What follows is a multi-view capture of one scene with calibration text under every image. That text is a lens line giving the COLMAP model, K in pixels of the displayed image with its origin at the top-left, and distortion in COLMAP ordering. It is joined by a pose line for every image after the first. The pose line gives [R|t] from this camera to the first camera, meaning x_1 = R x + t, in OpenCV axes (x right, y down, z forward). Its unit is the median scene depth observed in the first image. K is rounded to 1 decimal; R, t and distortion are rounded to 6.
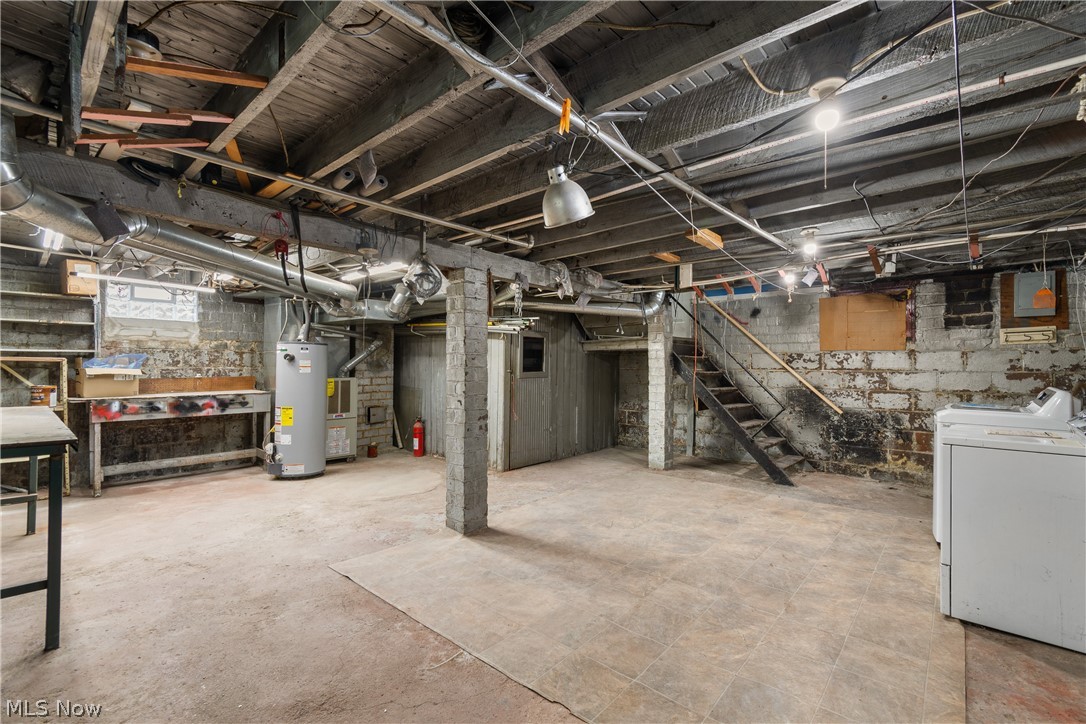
lens RADIAL K [[486.0, 0, 542.8], [0, 486.0, 363.0], [0, 0, 1]] dist [0.004797, -0.002249]
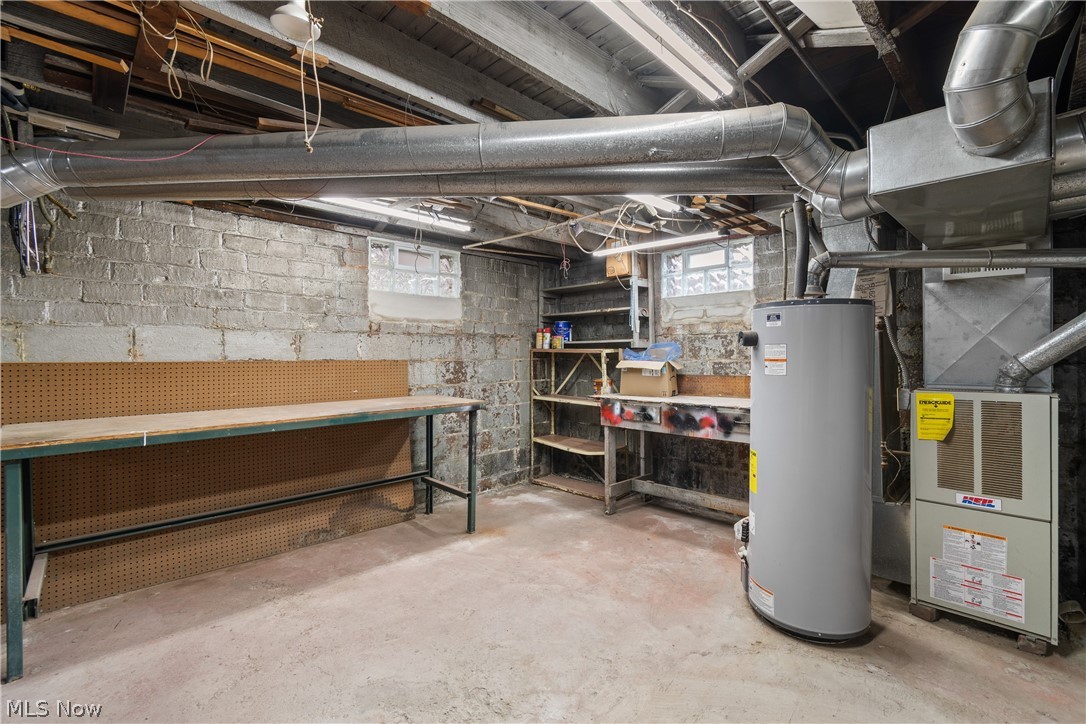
lens RADIAL K [[486.0, 0, 544.2], [0, 486.0, 352.2], [0, 0, 1]] dist [0.004797, -0.002249]
pose [[-0.036698, -0.009086, -0.999285, -0.064009], [0.009182, 0.999913, -0.009429, 0.002438], [0.999284, -0.009521, -0.036611, 0.814668]]
